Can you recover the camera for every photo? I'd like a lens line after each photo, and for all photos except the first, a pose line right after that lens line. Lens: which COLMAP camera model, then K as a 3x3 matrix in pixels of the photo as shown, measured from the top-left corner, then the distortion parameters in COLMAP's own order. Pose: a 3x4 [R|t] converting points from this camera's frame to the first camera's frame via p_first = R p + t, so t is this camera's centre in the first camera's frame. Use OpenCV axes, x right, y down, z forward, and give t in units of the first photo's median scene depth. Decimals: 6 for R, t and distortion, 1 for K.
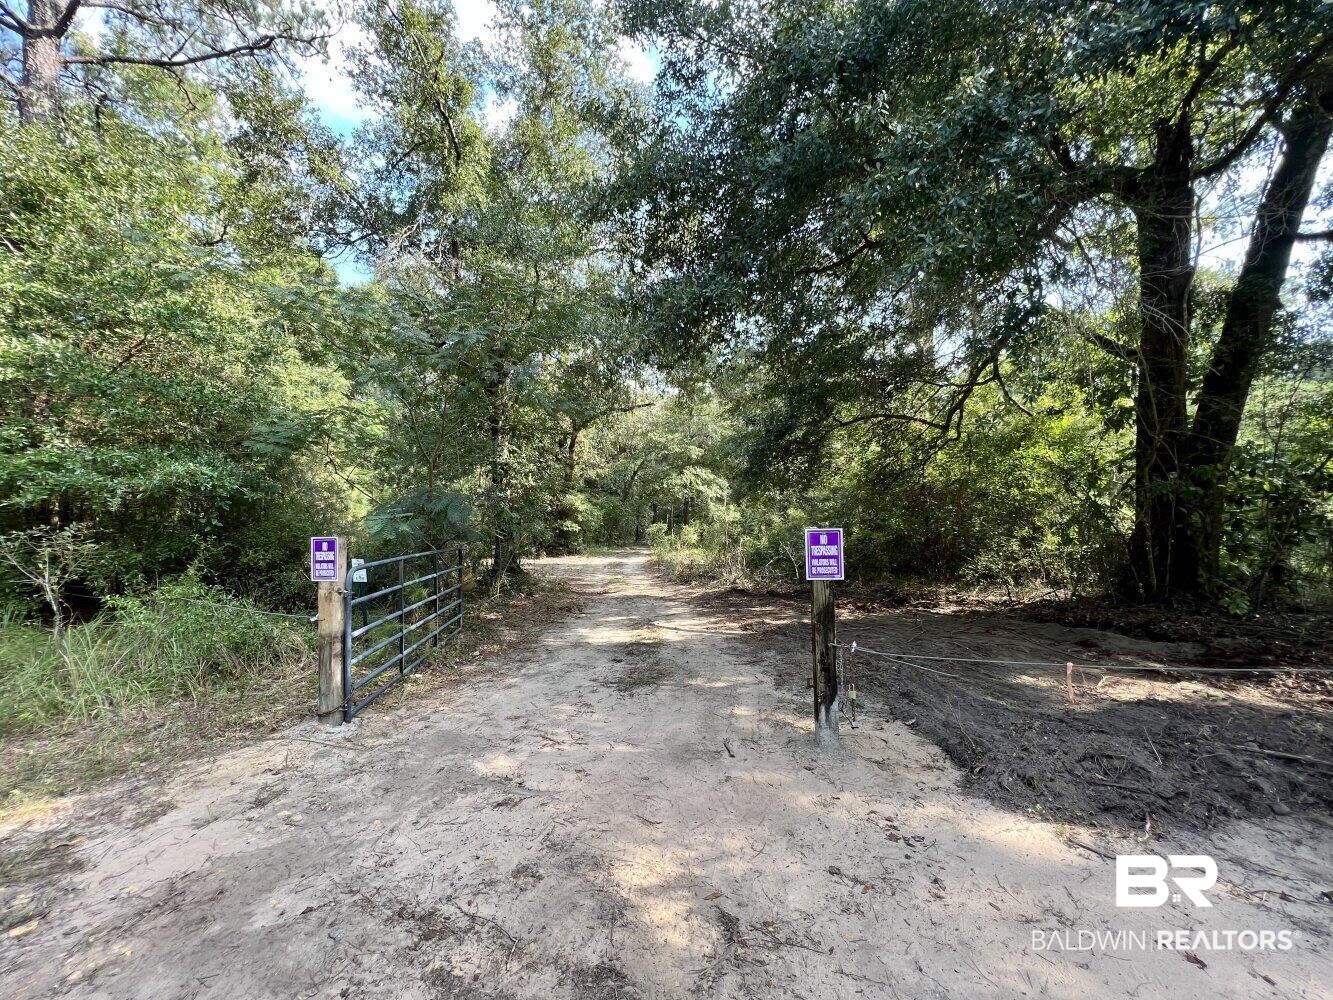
lens RADIAL K [[535.6, 0, 667.0], [0, 535.6, 500.6], [0, 0, 1]] dist [-0.002634, 0.000694]
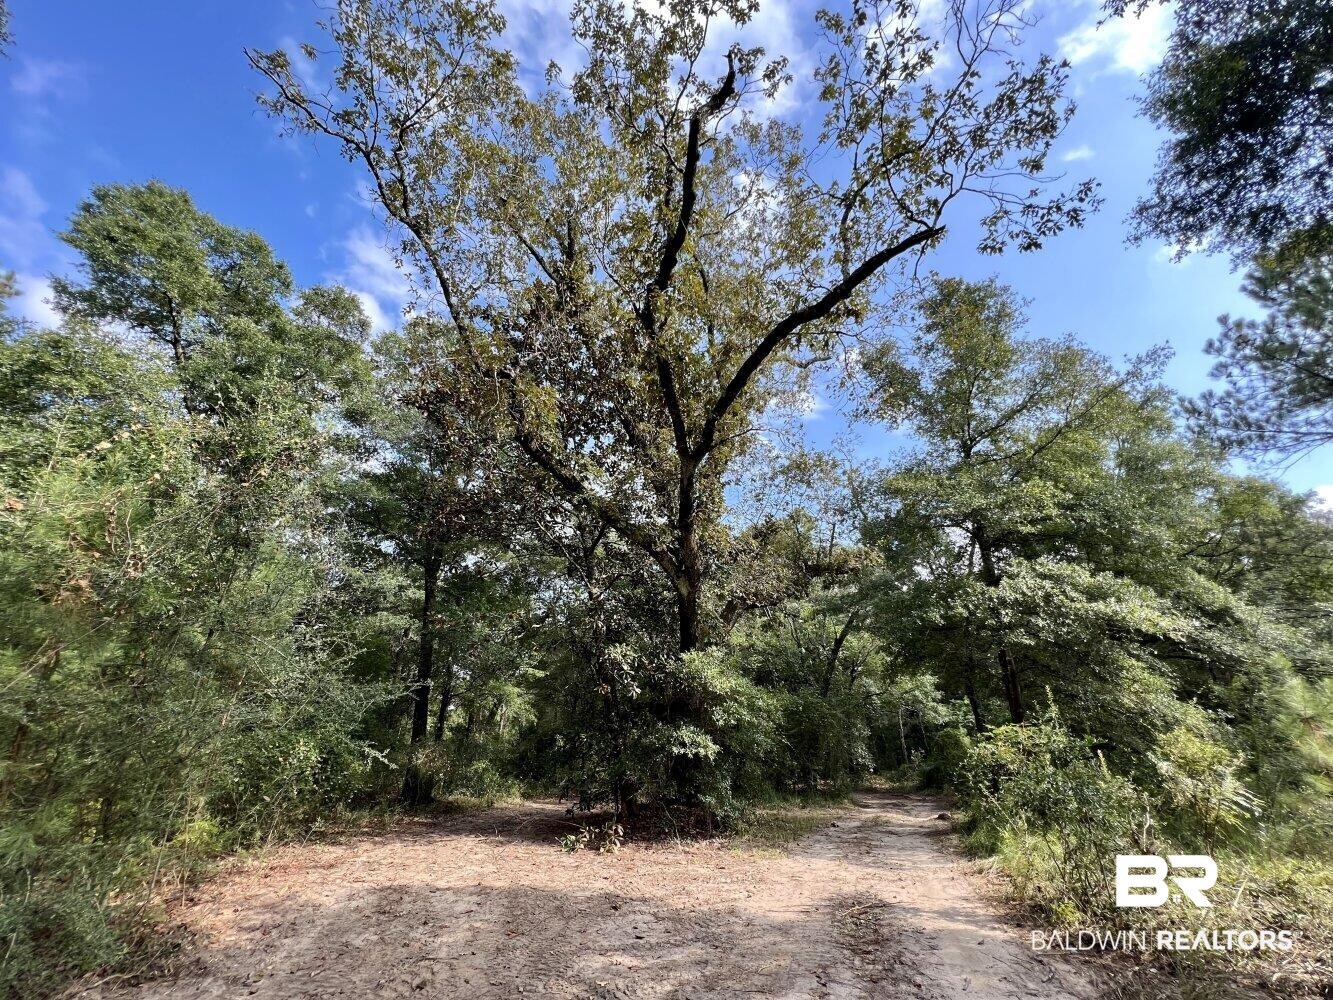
lens RADIAL K [[535.6, 0, 664.7], [0, 535.6, 500.3], [0, 0, 1]] dist [-0.002634, 0.000694]
pose [[0.948745, -0.130549, -0.287818, -0.076112], [0.008262, 0.920632, -0.390345, 0.038142], [0.315933, 0.367960, 0.874524, 0.625708]]
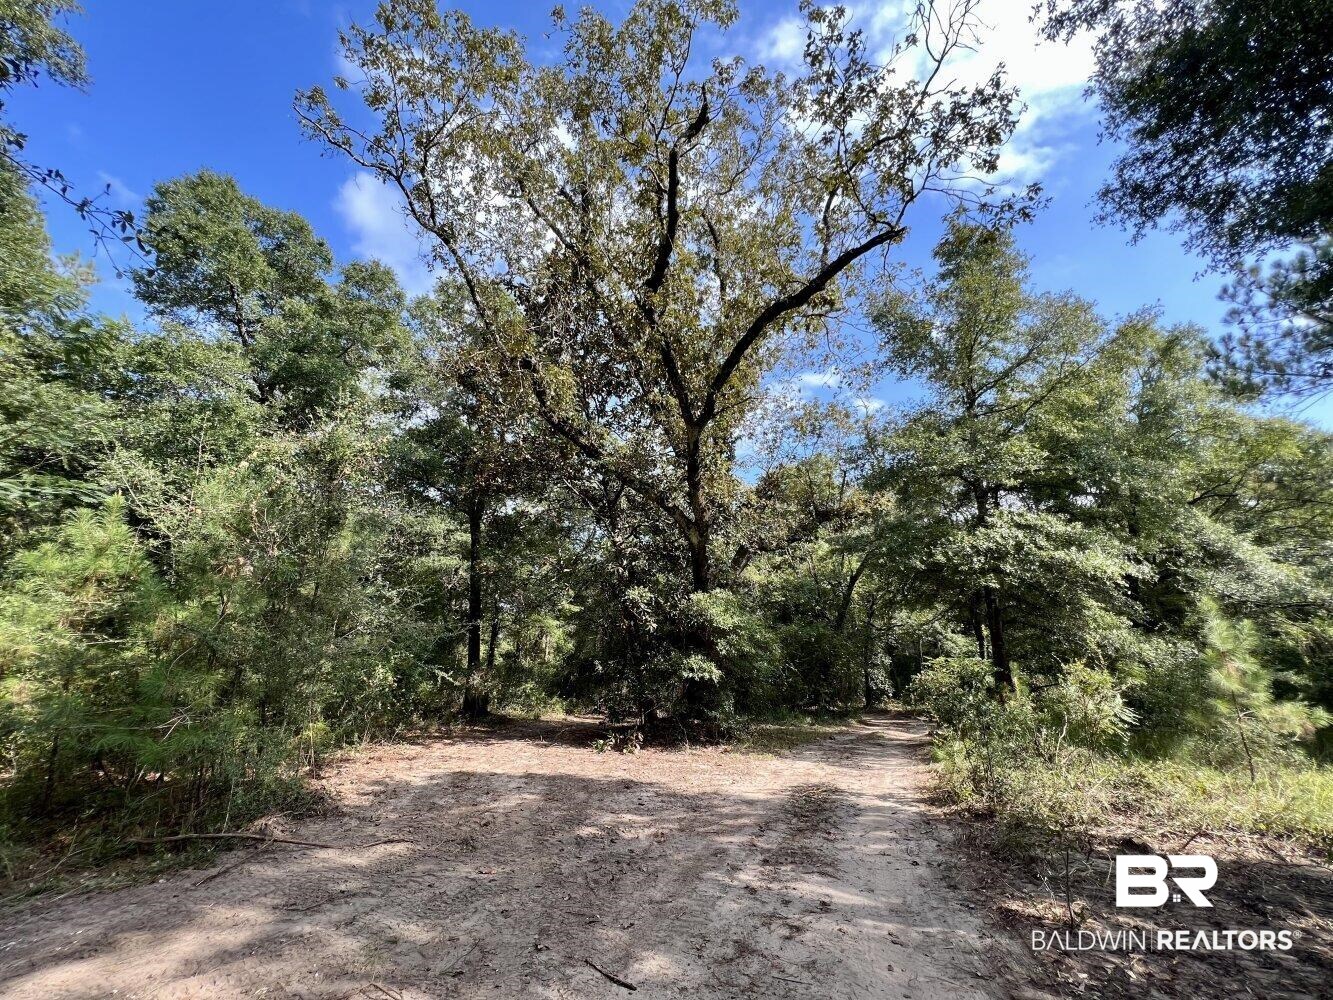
lens RADIAL K [[535.6, 0, 666.2], [0, 535.6, 501.0], [0, 0, 1]] dist [-0.002634, 0.000694]
pose [[0.925787, -0.106496, -0.362735, -0.041562], [0.002435, 0.961162, -0.275973, 0.037278], [0.378038, 0.254609, 0.890091, 0.585941]]
